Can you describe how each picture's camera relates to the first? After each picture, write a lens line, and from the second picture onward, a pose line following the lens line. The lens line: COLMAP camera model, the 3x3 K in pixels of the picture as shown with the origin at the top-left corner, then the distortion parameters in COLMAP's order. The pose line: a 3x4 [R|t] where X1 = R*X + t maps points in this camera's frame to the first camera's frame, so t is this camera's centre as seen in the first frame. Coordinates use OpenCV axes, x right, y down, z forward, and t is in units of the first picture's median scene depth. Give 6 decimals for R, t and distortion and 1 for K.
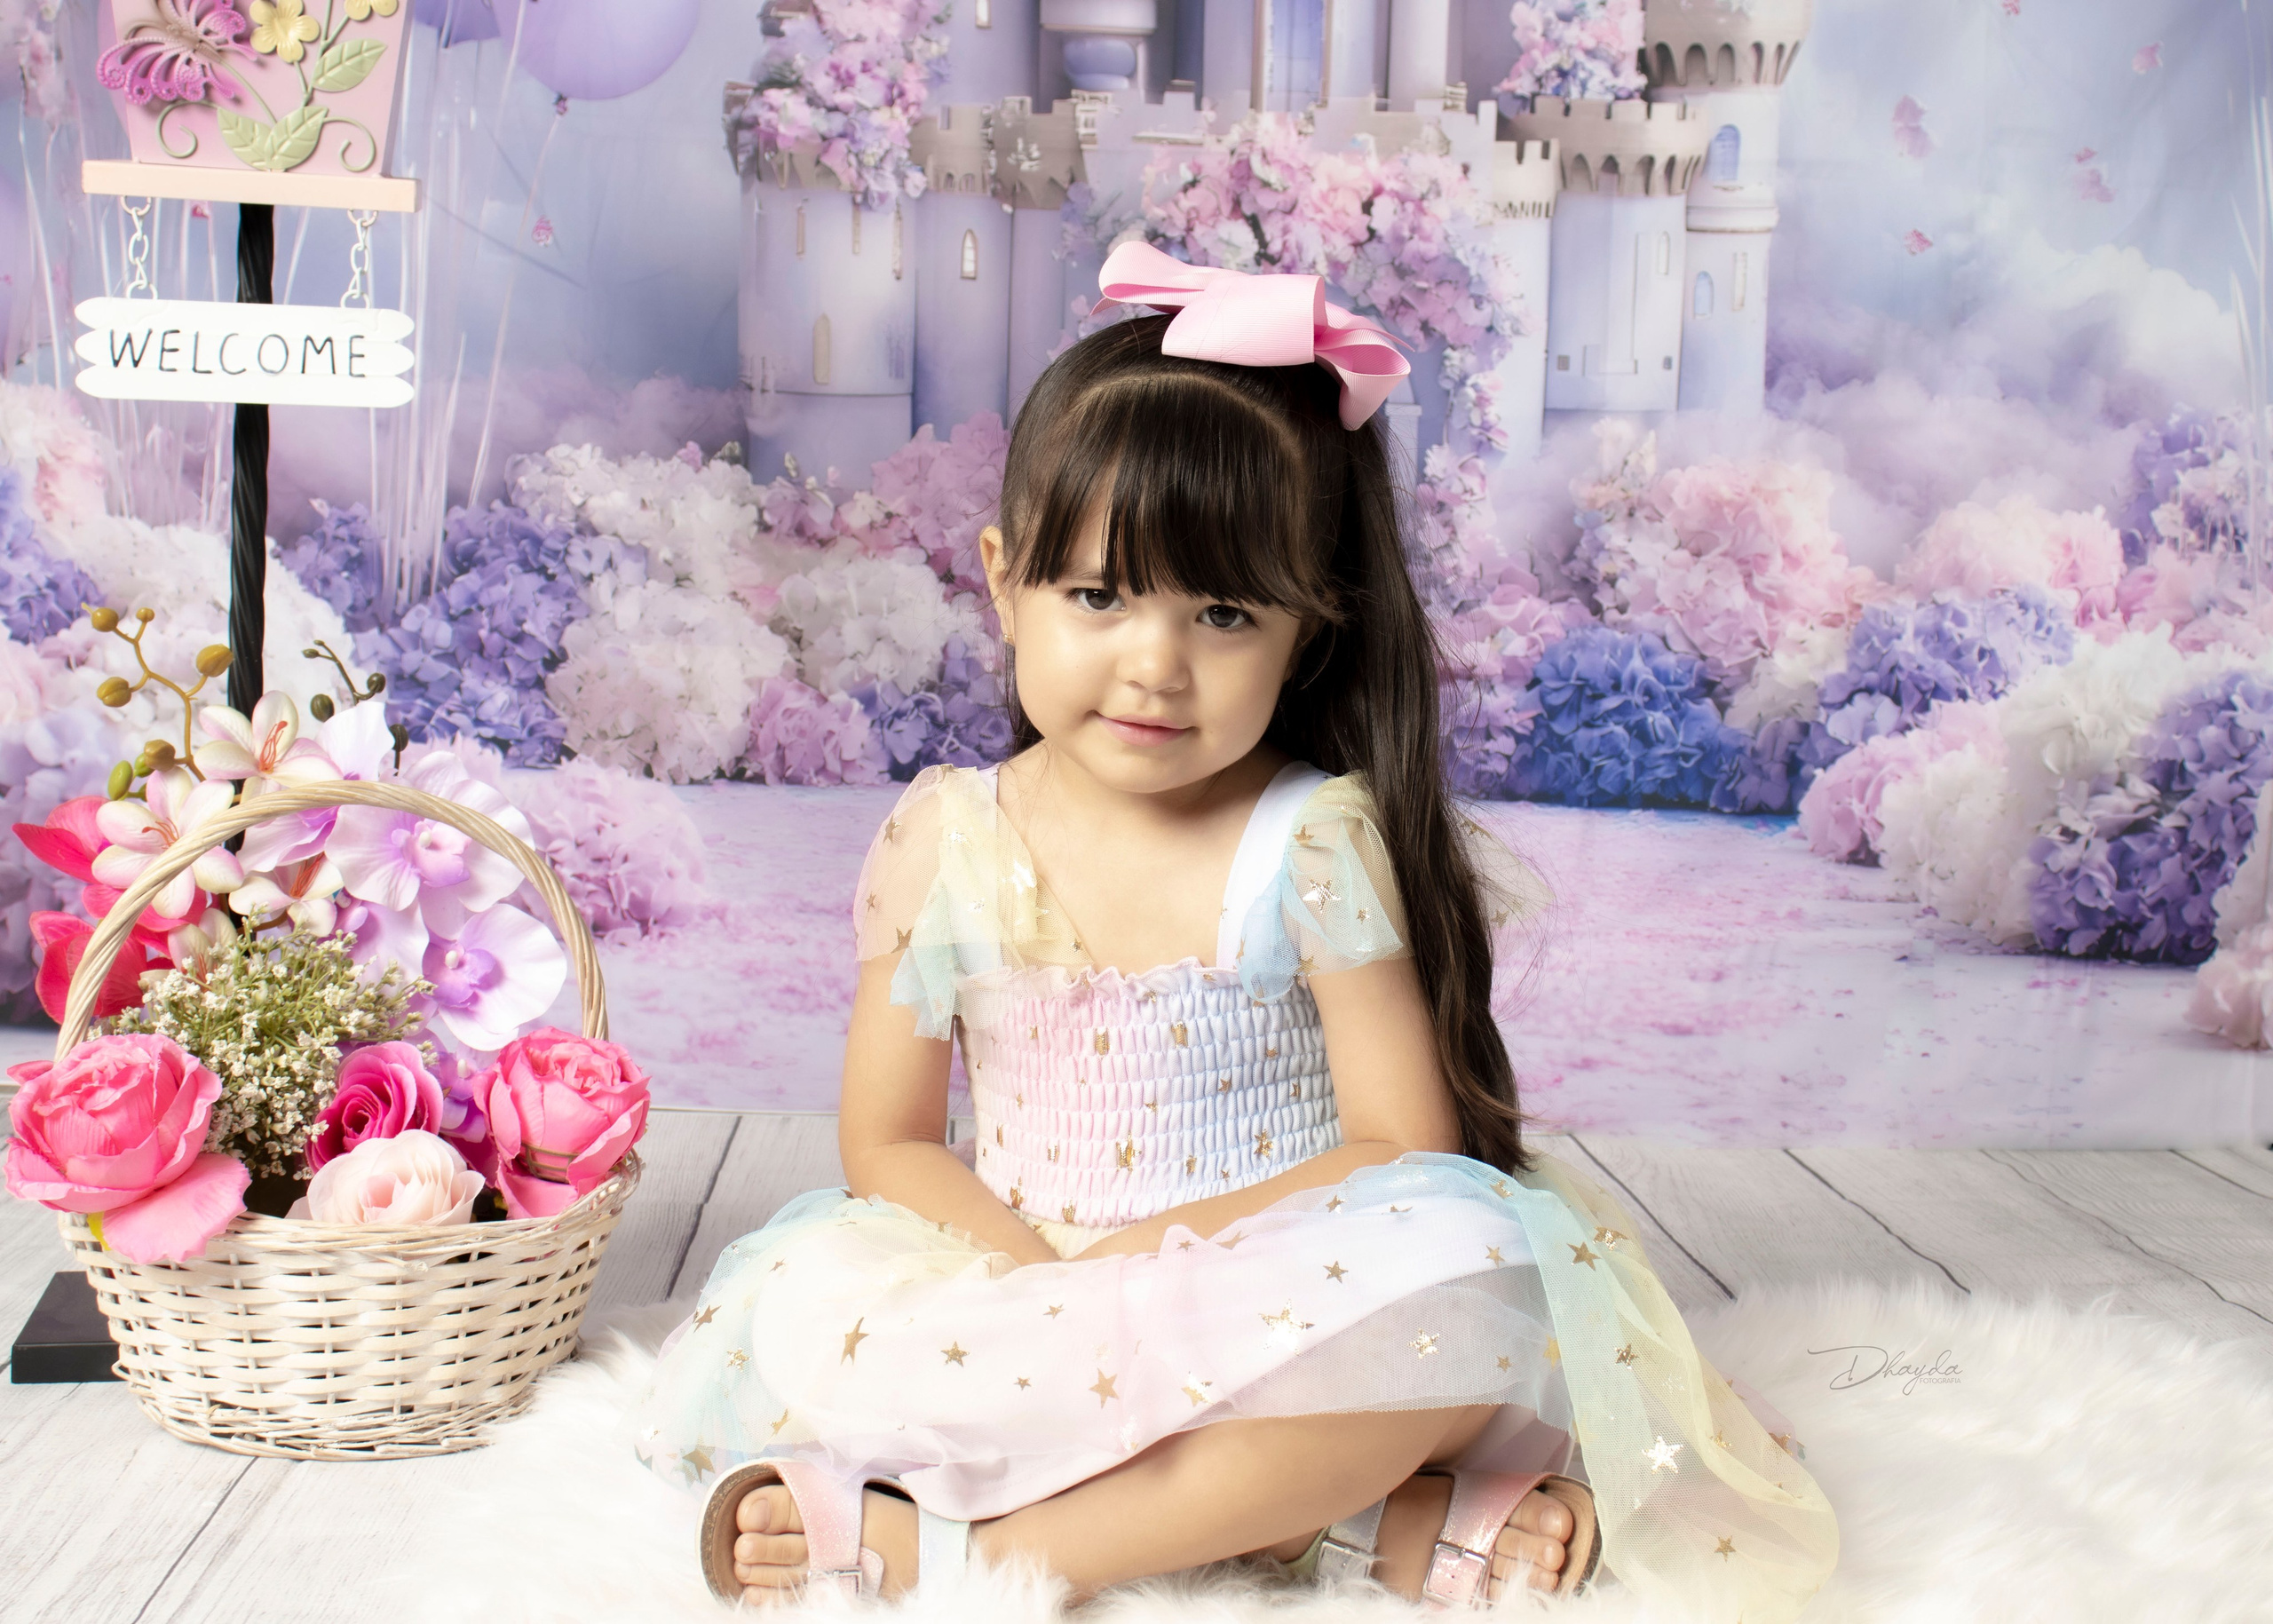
lens RADIAL K [[3079.9, 0, 1132.7], [0, 3079.9, 791.7], [0, 0, 1]] dist [0.022133, 0.150899]
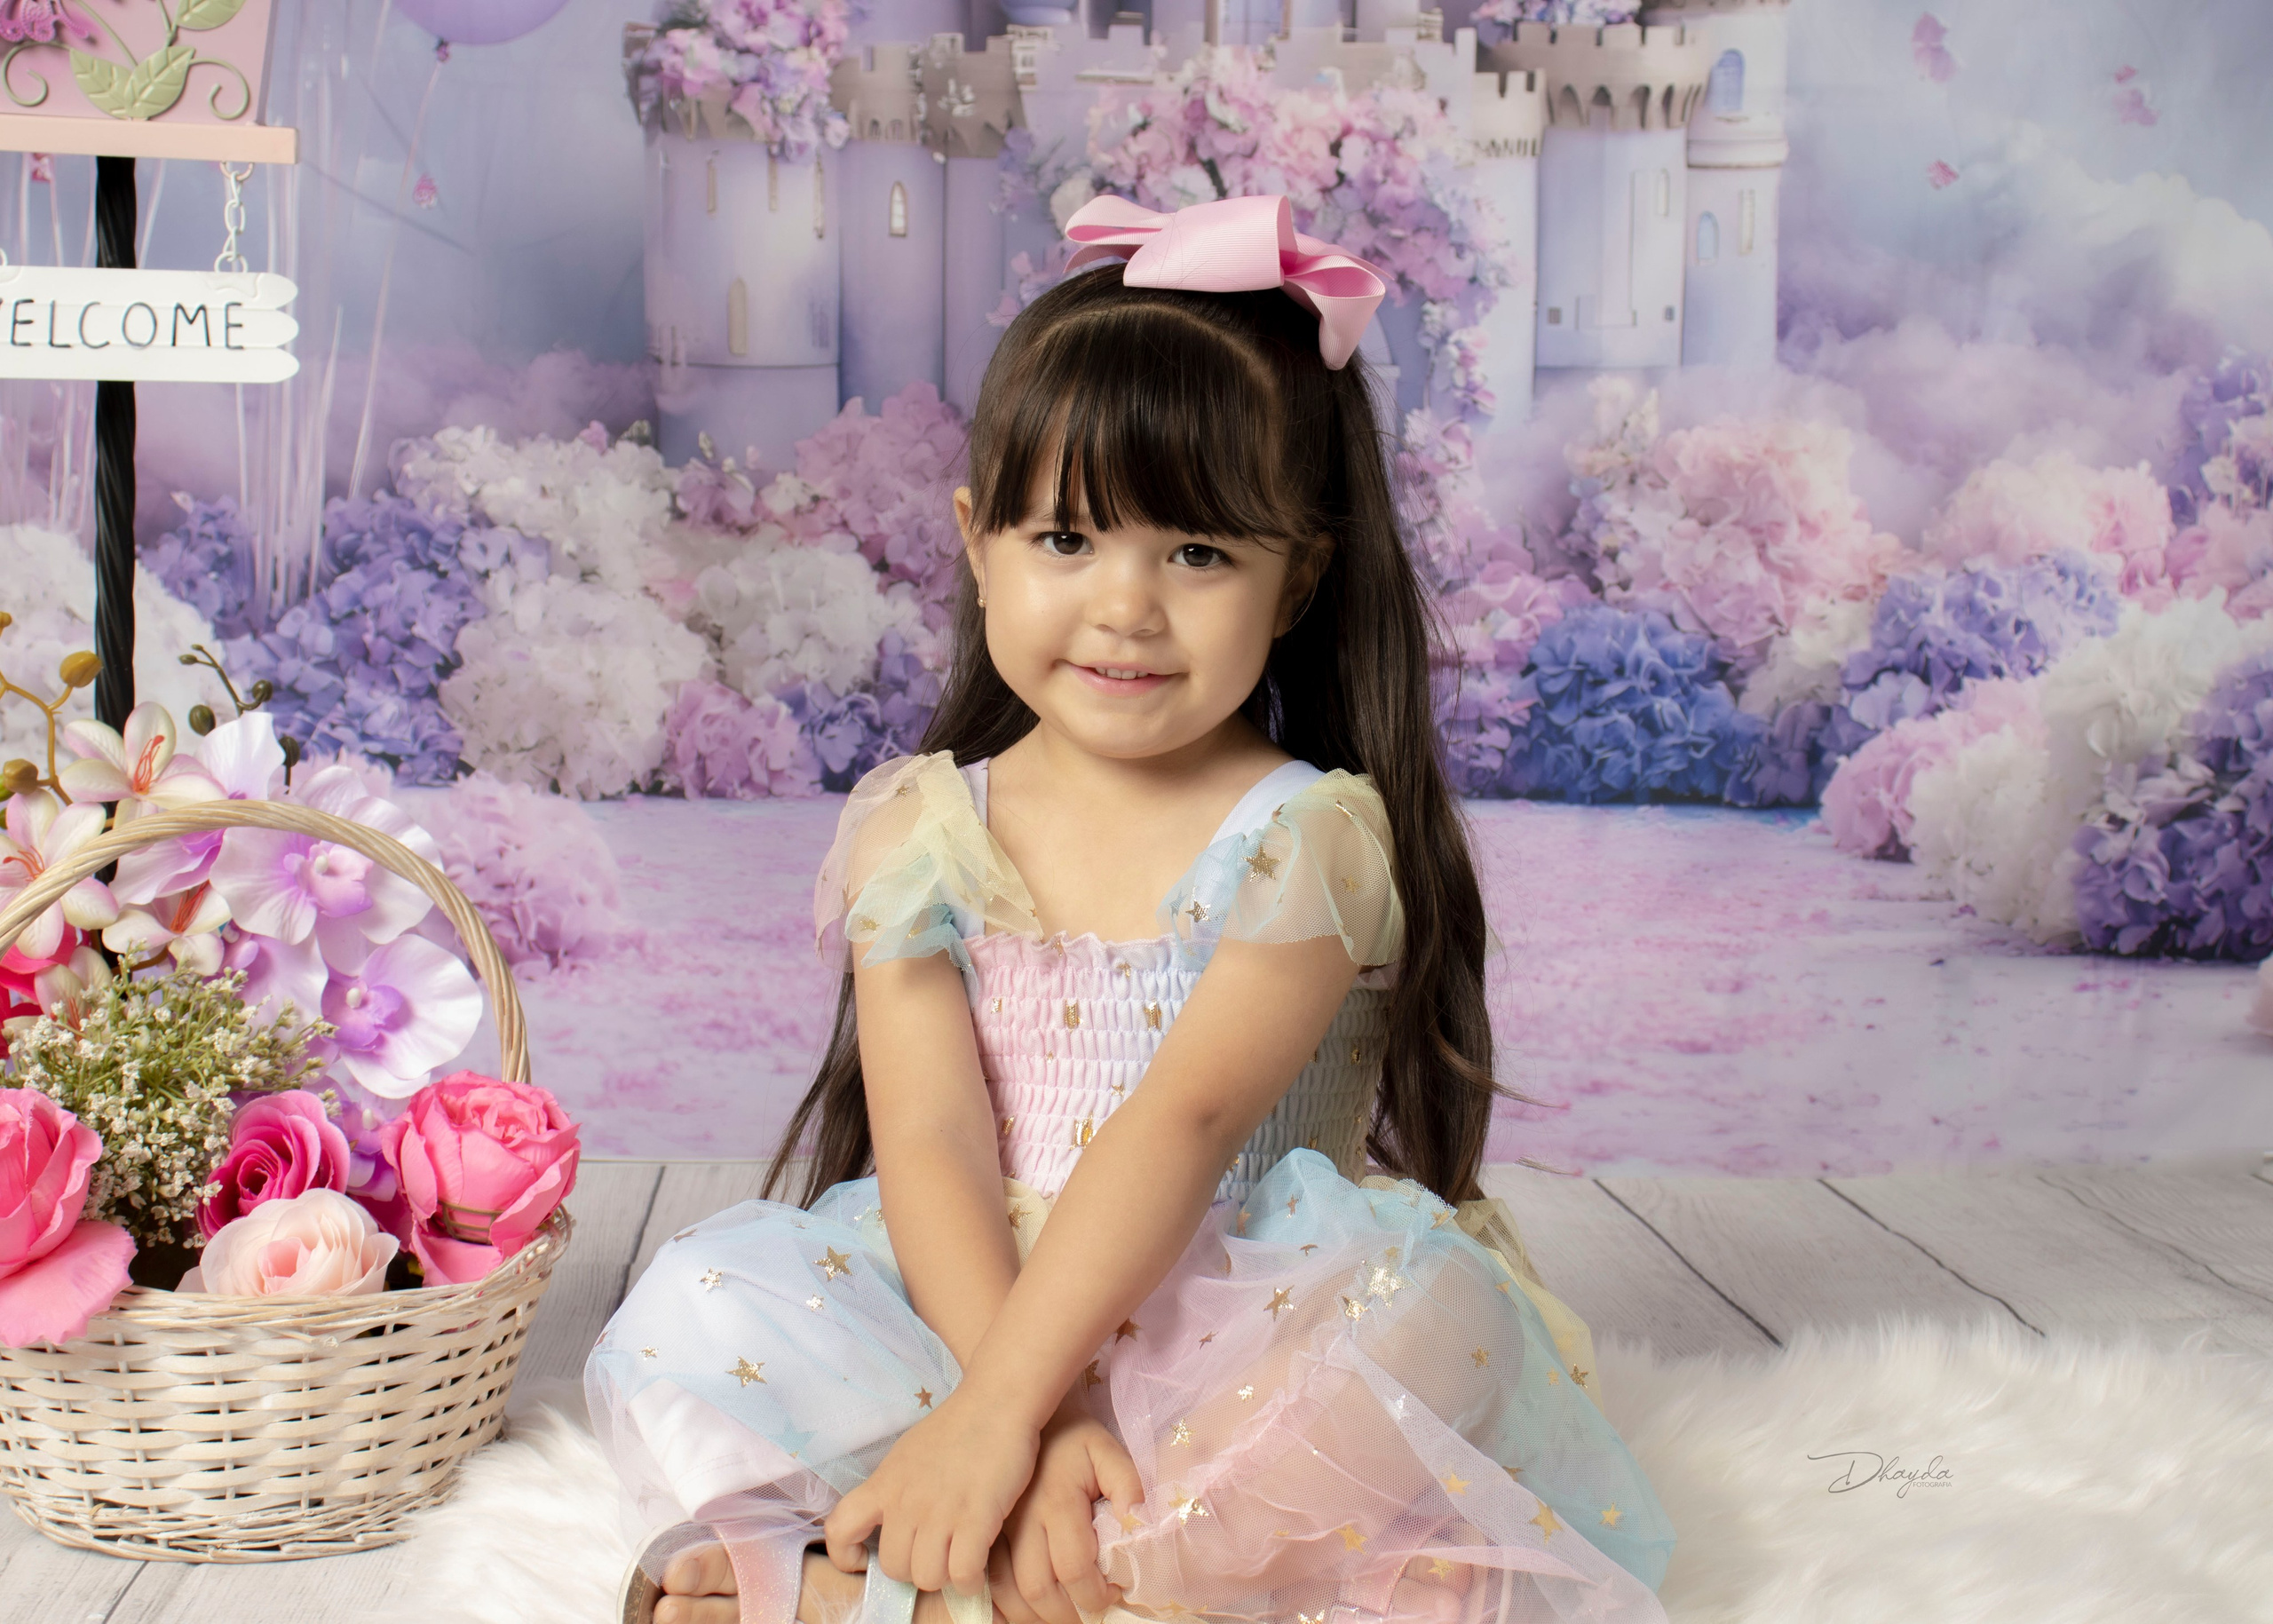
lens RADIAL K [[3344.9, 0, 1118.0], [0, 3344.9, 798.0], [0, 0, 1]] dist [0.002481, 0.406836]
pose [[0.999592, -0.021625, 0.018635, -0.010443], [0.021659, 0.999764, -0.001641, 0.001858], [-0.018595, 0.002044, 0.999825, 0.015210]]
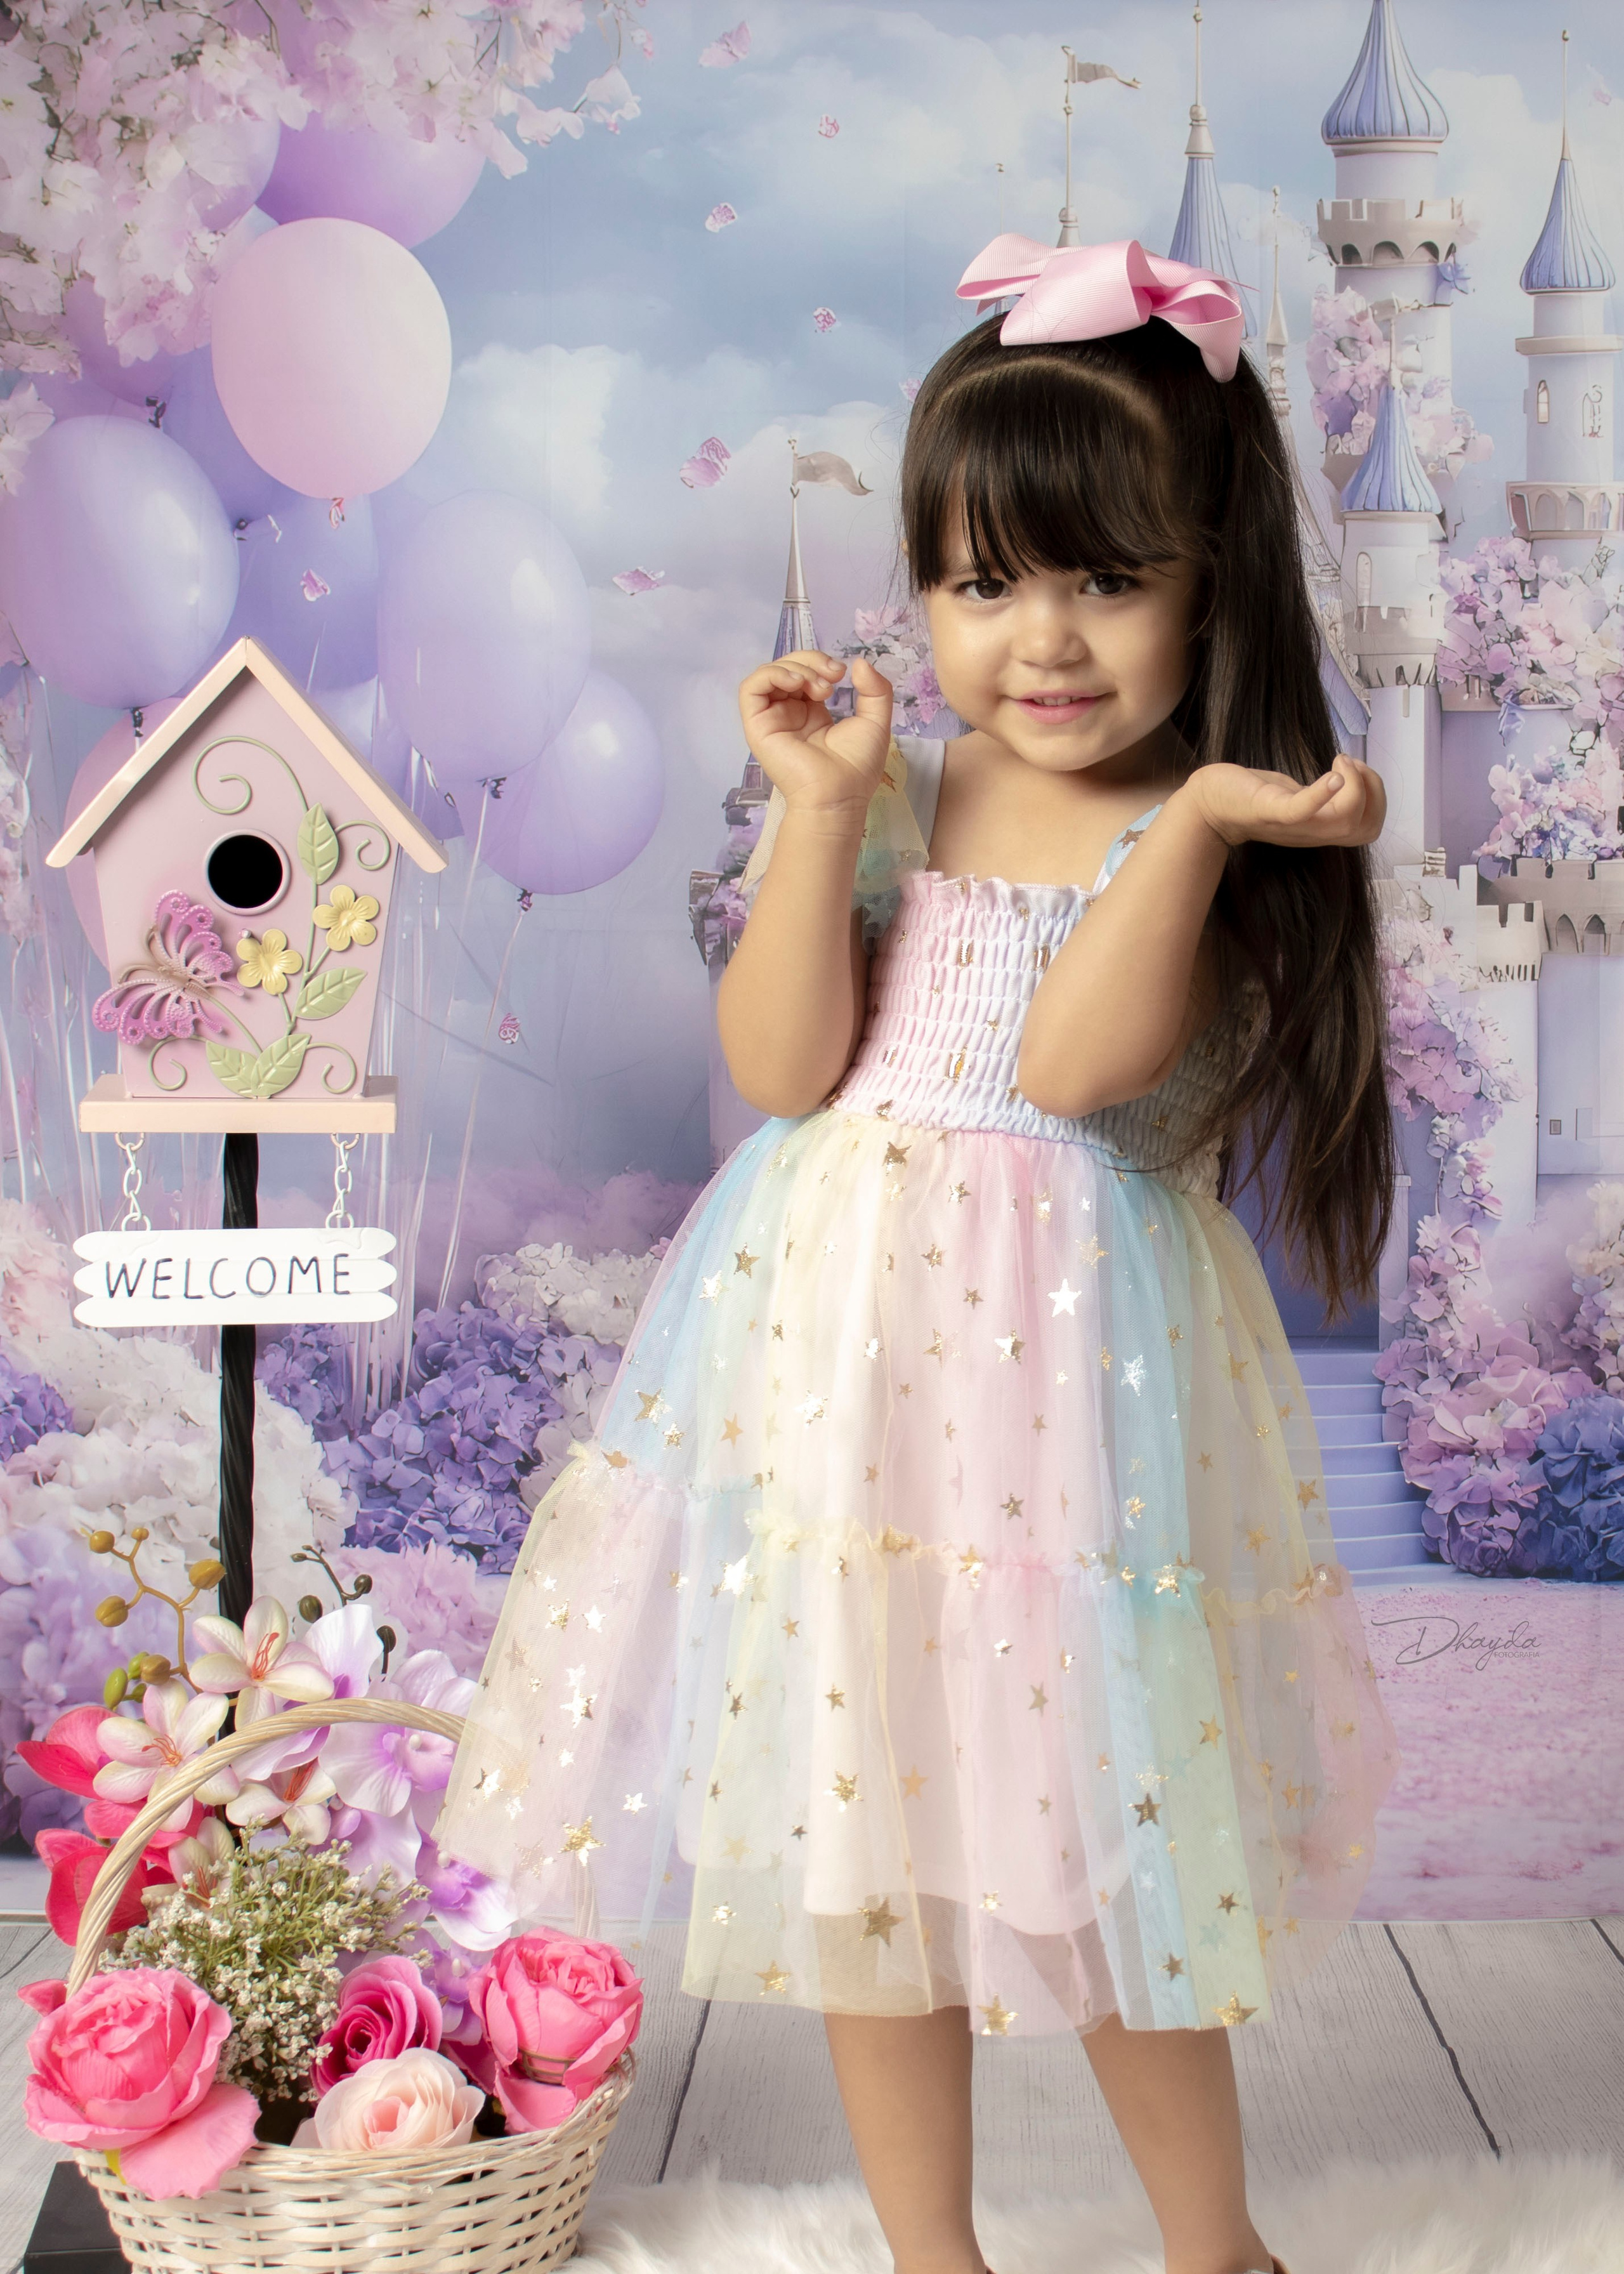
lens RADIAL K [[3474.3, 0, 1149.6], [0, 3474.3, 1209.0], [0, 0, 1]] dist [-0.034593, -0.067850]
pose [[0.999555, -0.029790, -0.001249, 0.012124], [0.029687, 0.998258, -0.050986, -0.061111], [0.002766, 0.050926, 0.998699, -0.096574]]
